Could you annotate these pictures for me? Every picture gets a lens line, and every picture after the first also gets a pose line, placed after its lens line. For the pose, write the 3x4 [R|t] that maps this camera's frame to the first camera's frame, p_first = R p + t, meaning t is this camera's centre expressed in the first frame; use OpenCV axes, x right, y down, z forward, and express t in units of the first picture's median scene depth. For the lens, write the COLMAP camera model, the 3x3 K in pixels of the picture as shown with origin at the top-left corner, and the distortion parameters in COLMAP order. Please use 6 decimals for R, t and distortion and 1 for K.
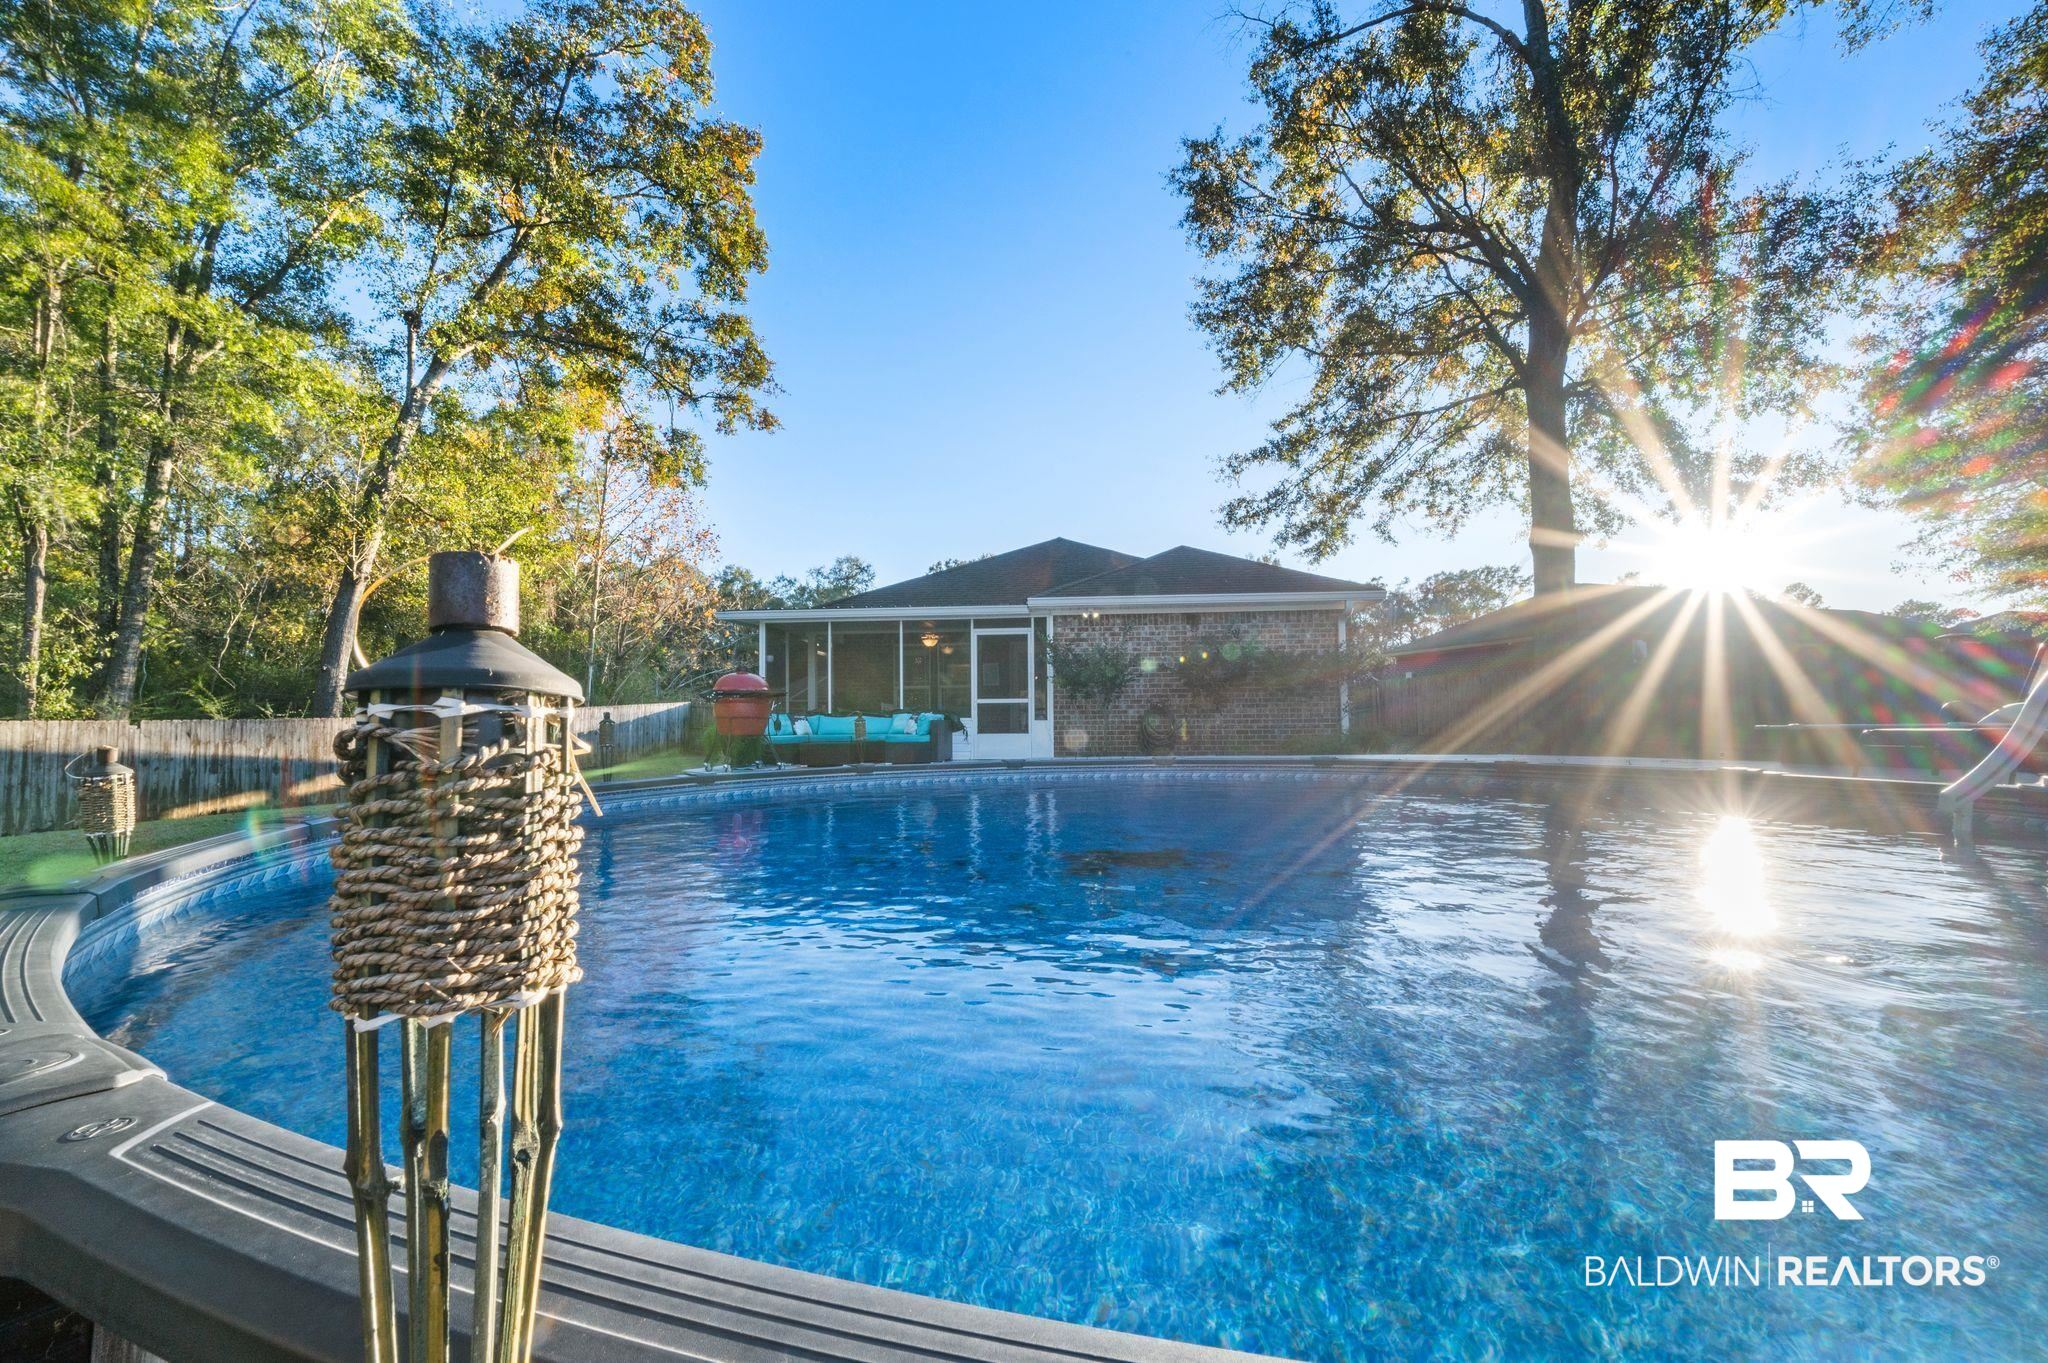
lens RADIAL K [[804.6, 0, 1015.0], [0, 804.6, 695.9], [0, 0, 1]] dist [0.000454, -0.000095]
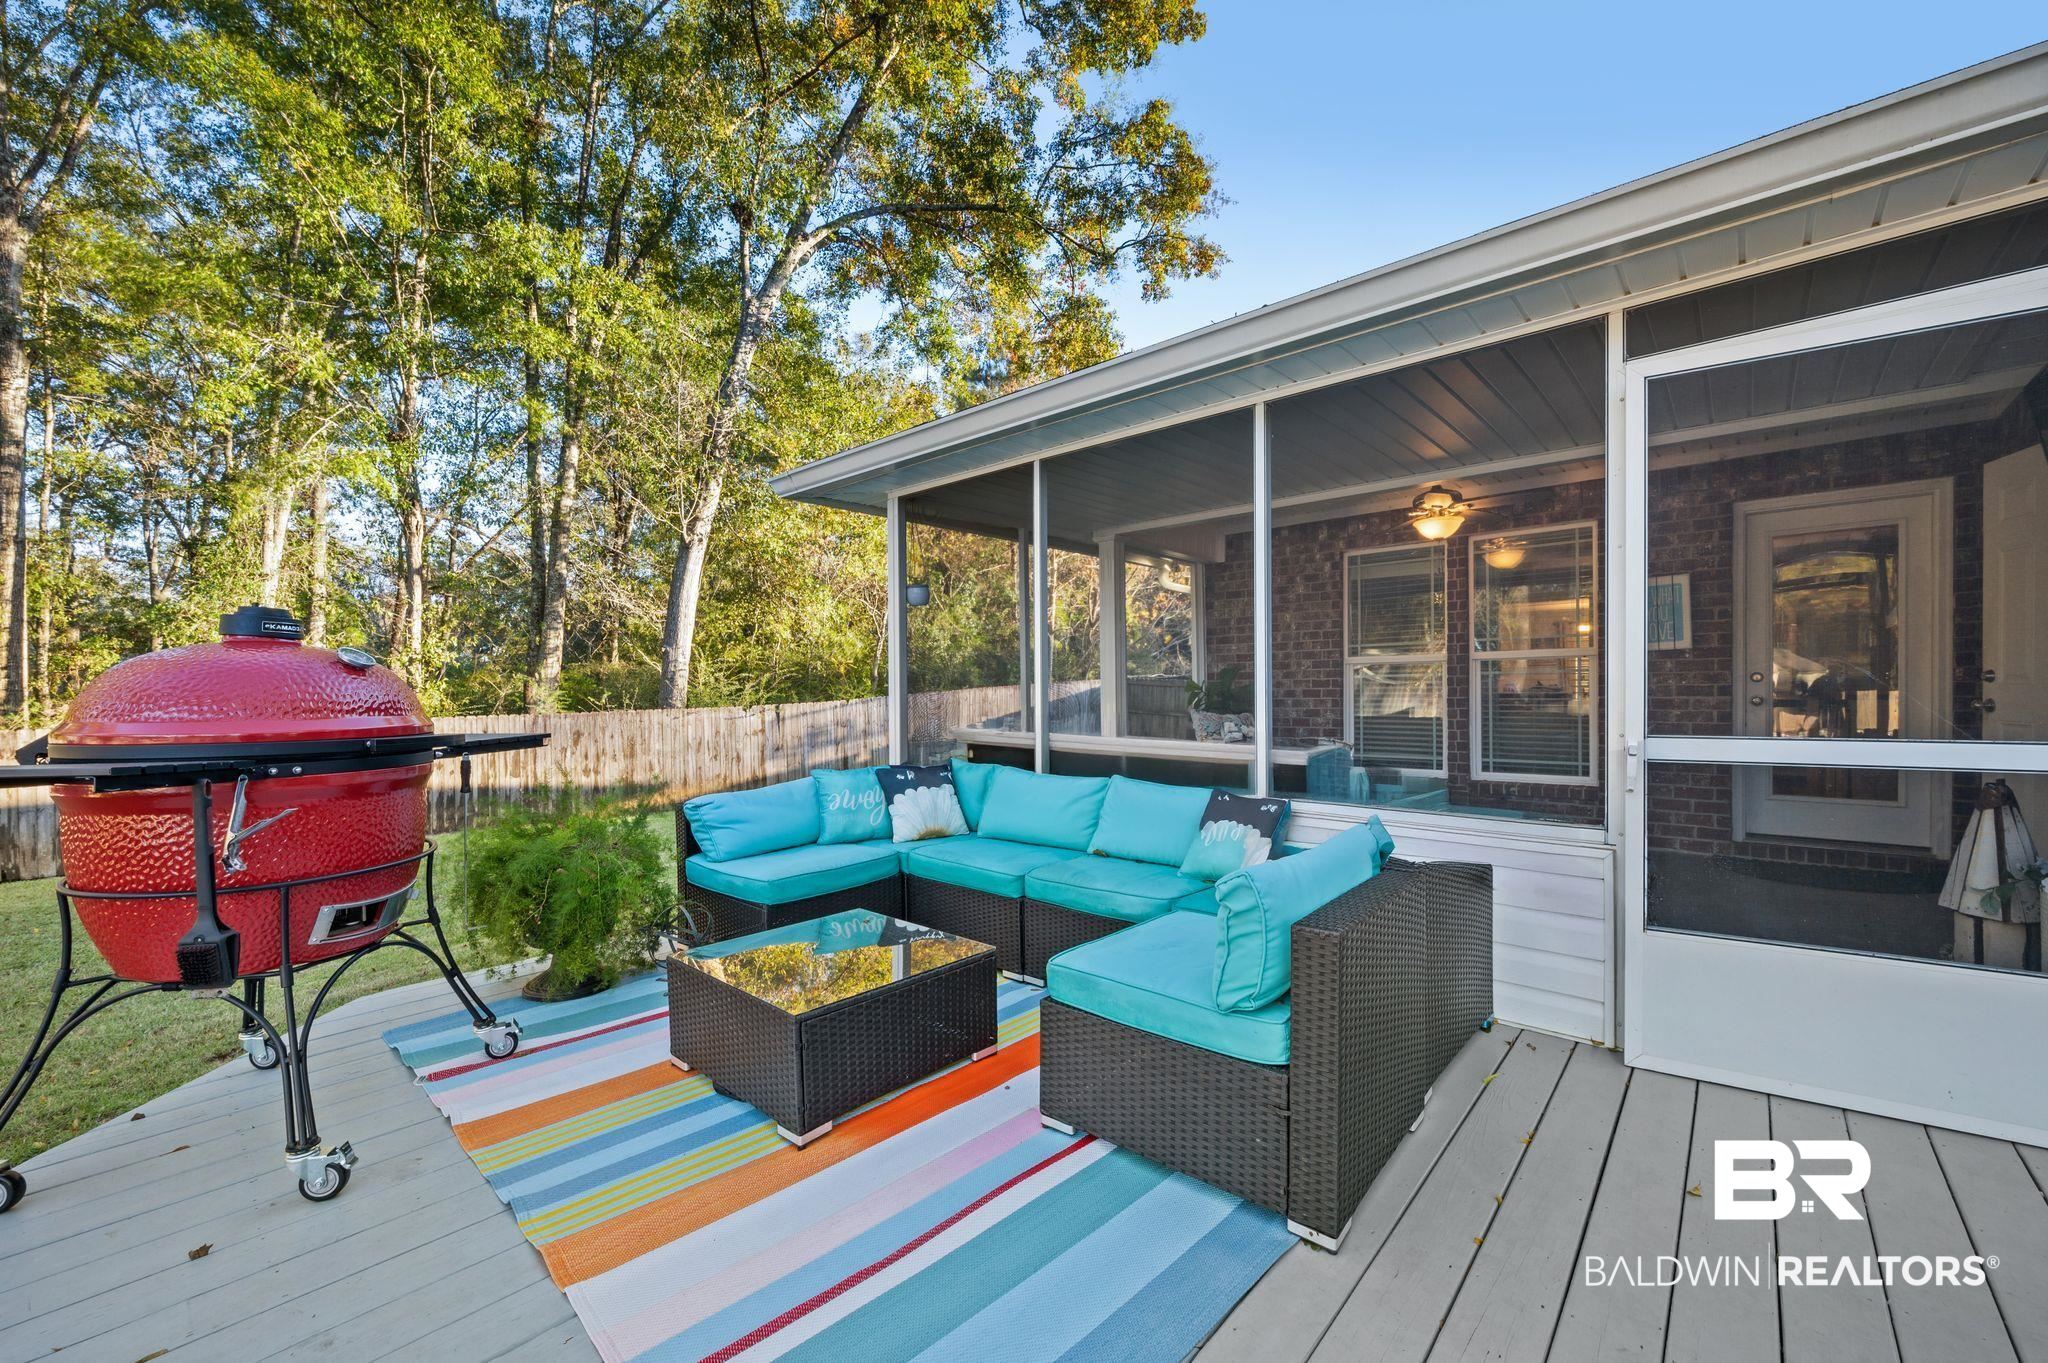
lens RADIAL K [[811.2, 0, 1025.0], [0, 811.2, 684.4], [0, 0, 1]] dist [-0.003095, -0.000446]
pose [[0.797655, 0.001585, -0.603112, -0.024255], [0.015046, 0.999633, 0.022526, -0.007864], [0.602927, -0.027042, 0.797338, 0.378921]]
